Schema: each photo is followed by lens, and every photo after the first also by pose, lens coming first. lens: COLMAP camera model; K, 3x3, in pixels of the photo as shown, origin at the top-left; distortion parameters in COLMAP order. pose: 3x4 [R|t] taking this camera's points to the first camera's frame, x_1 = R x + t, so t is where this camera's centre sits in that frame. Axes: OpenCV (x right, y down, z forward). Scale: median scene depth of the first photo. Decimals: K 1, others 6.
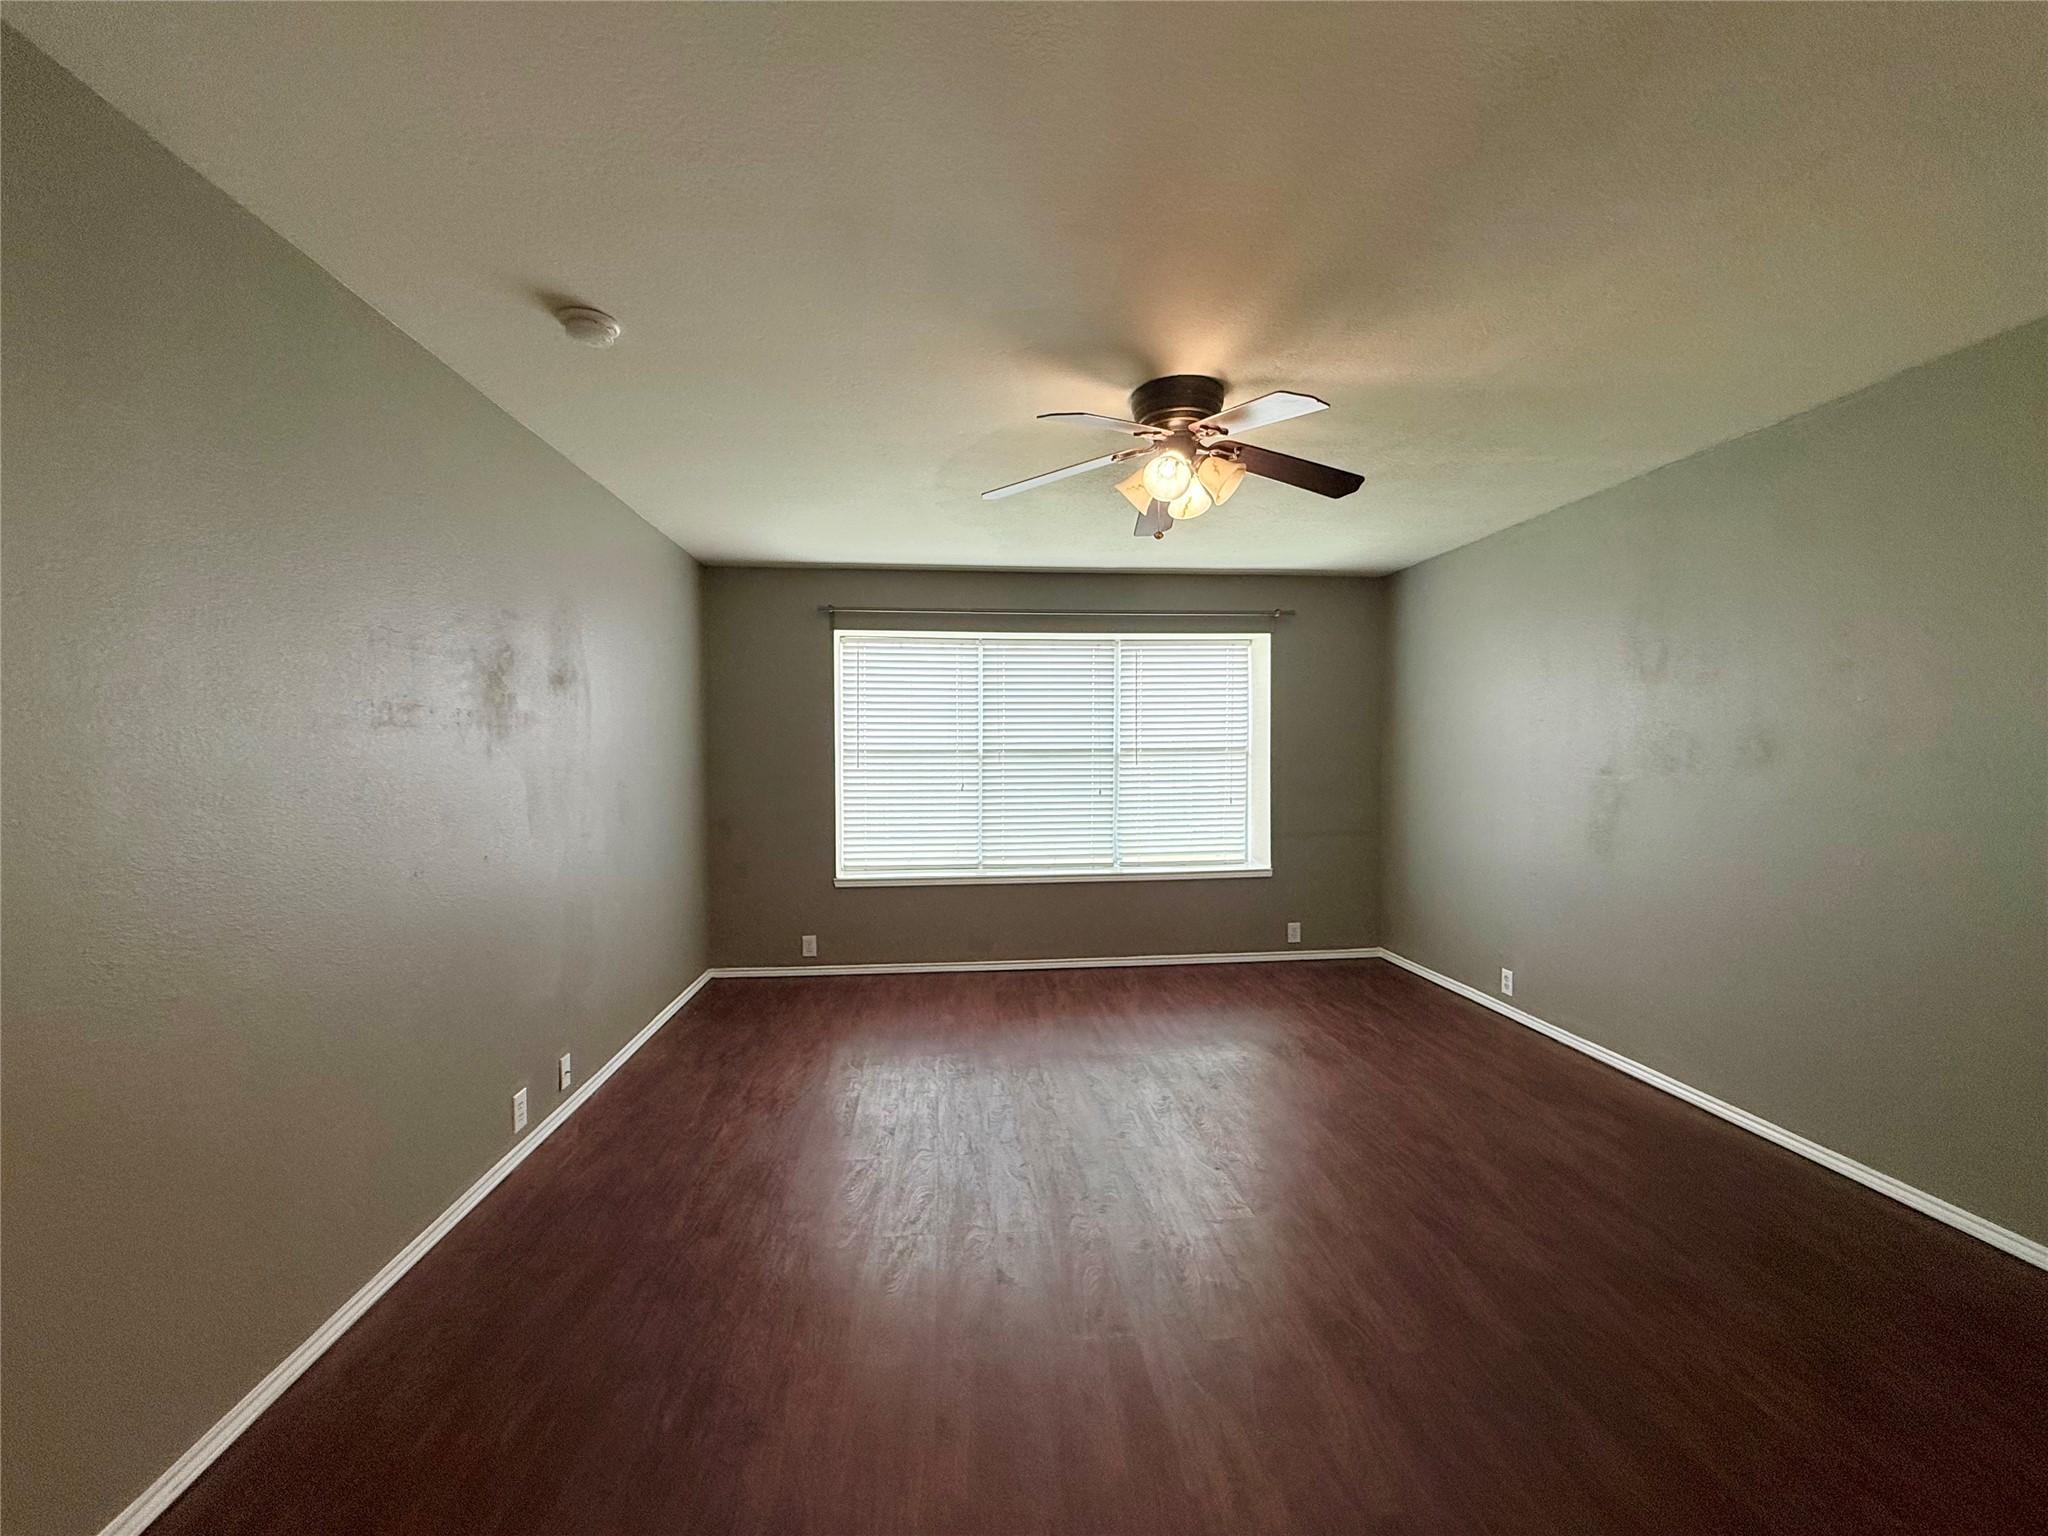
lens RADIAL K [[819.5, 0, 1024.2], [0, 819.5, 762.9], [0, 0, 1]] dist [0.002219, 0.000201]
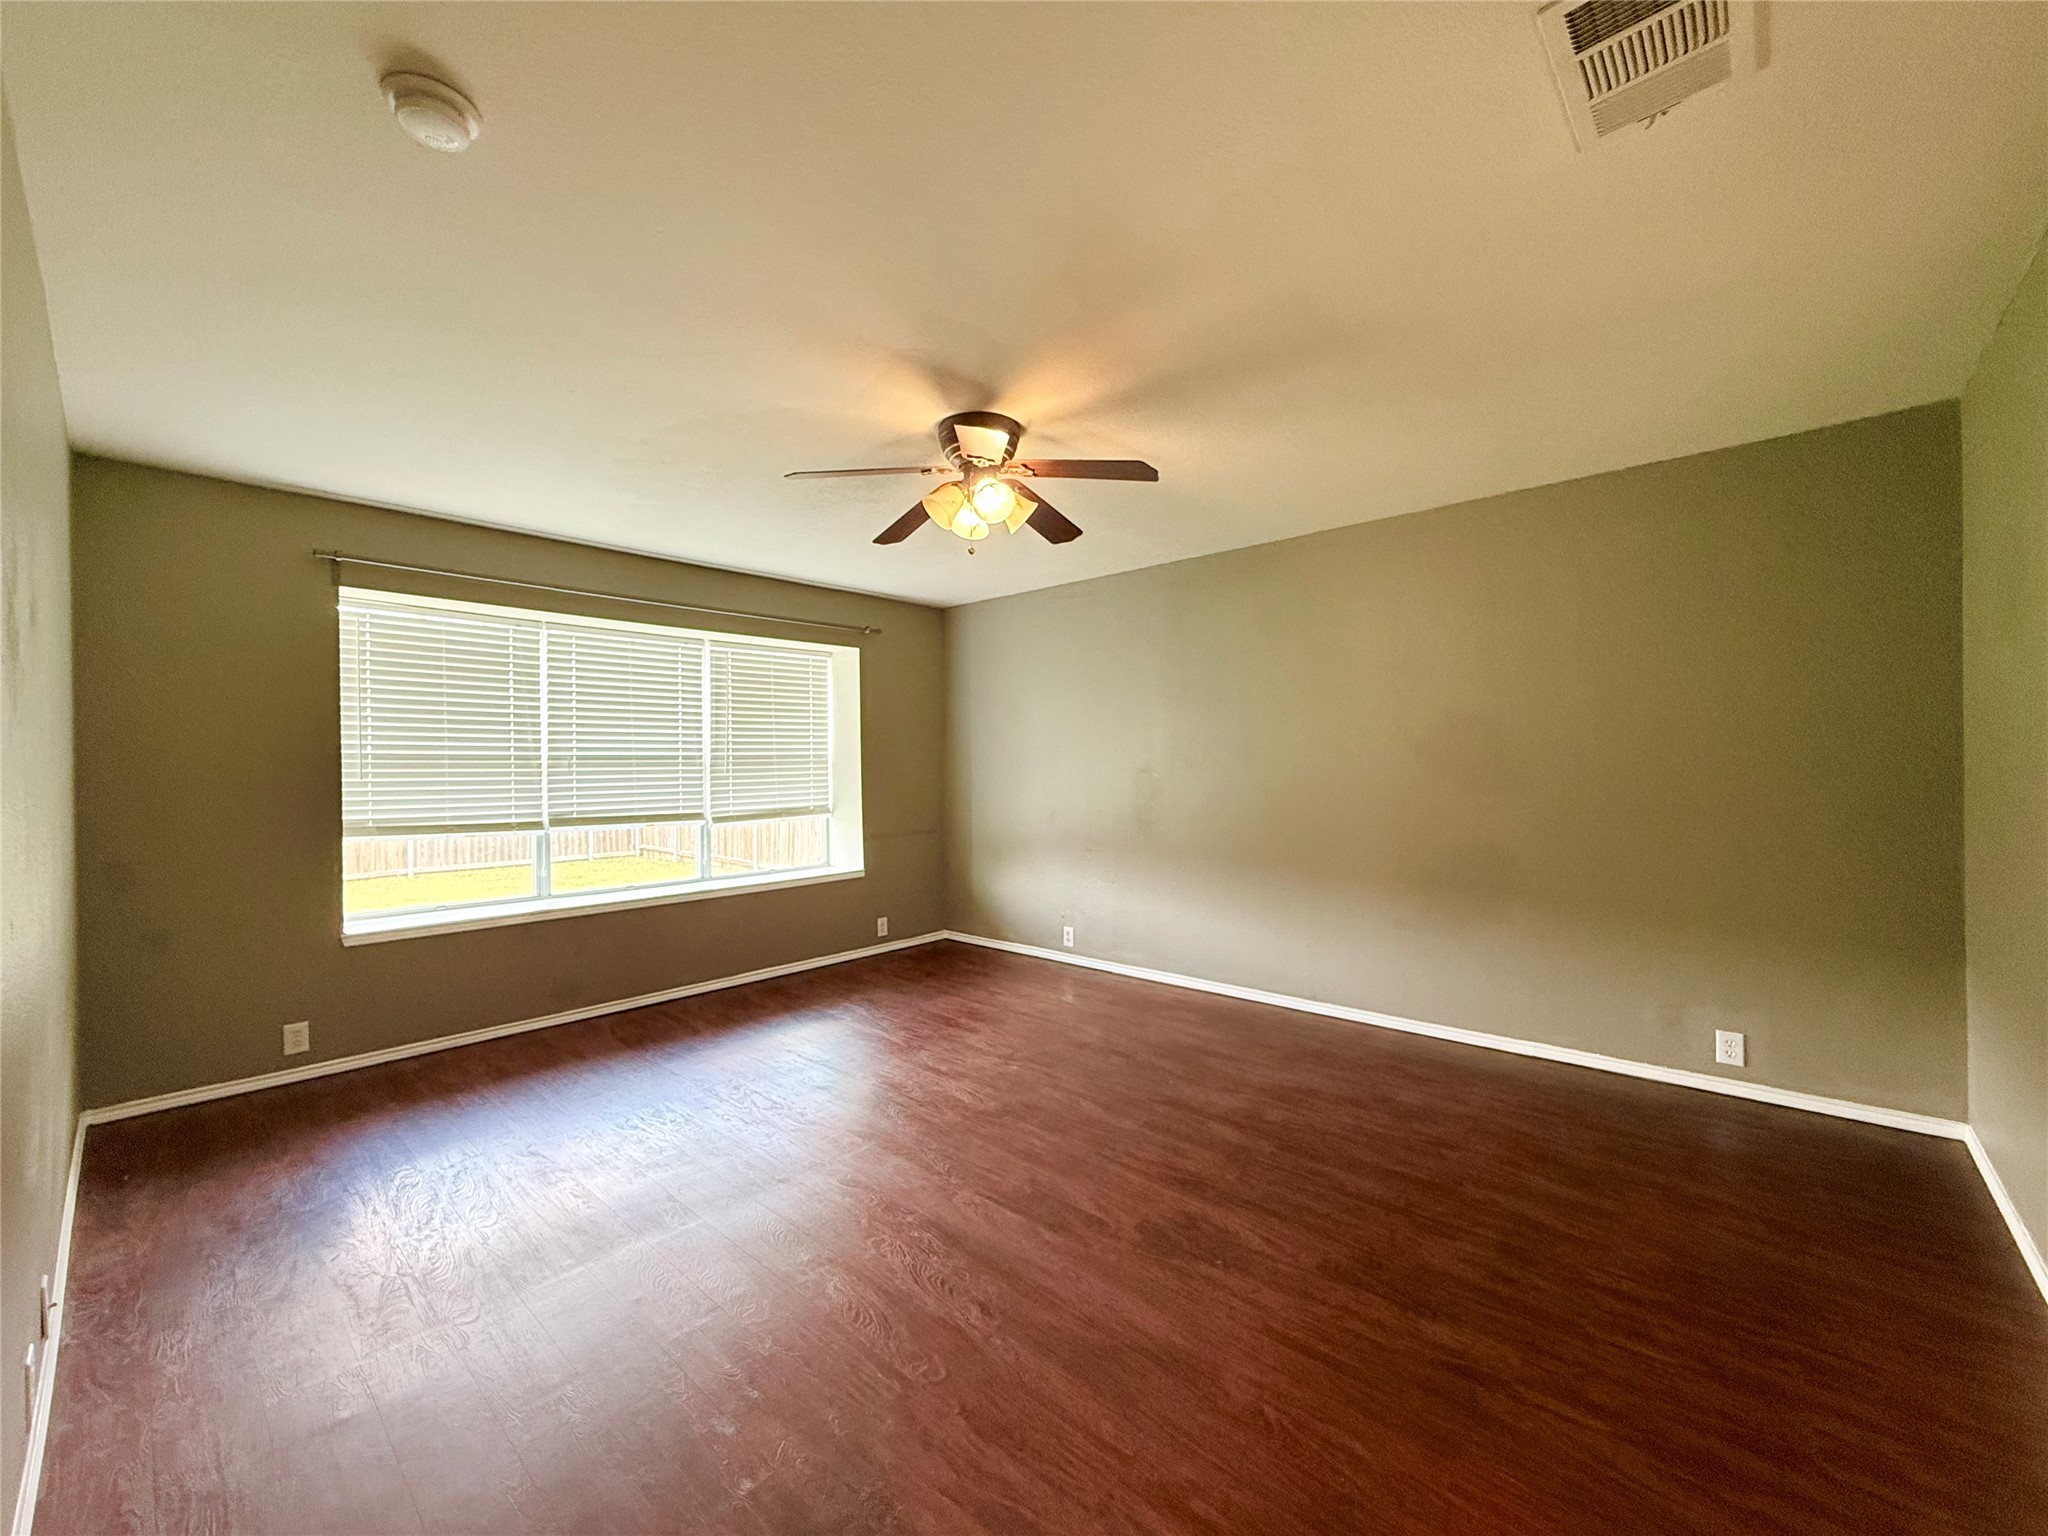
lens RADIAL K [[818.7, 0, 1021.7], [0, 818.7, 771.3], [0, 0, 1]] dist [0.001622, 0.000540]
pose [[0.745543, -0.007444, 0.666416, -0.267762], [0.015795, 0.999854, -0.006502, 0.012835], [-0.666270, 0.015374, 0.745552, 0.074919]]
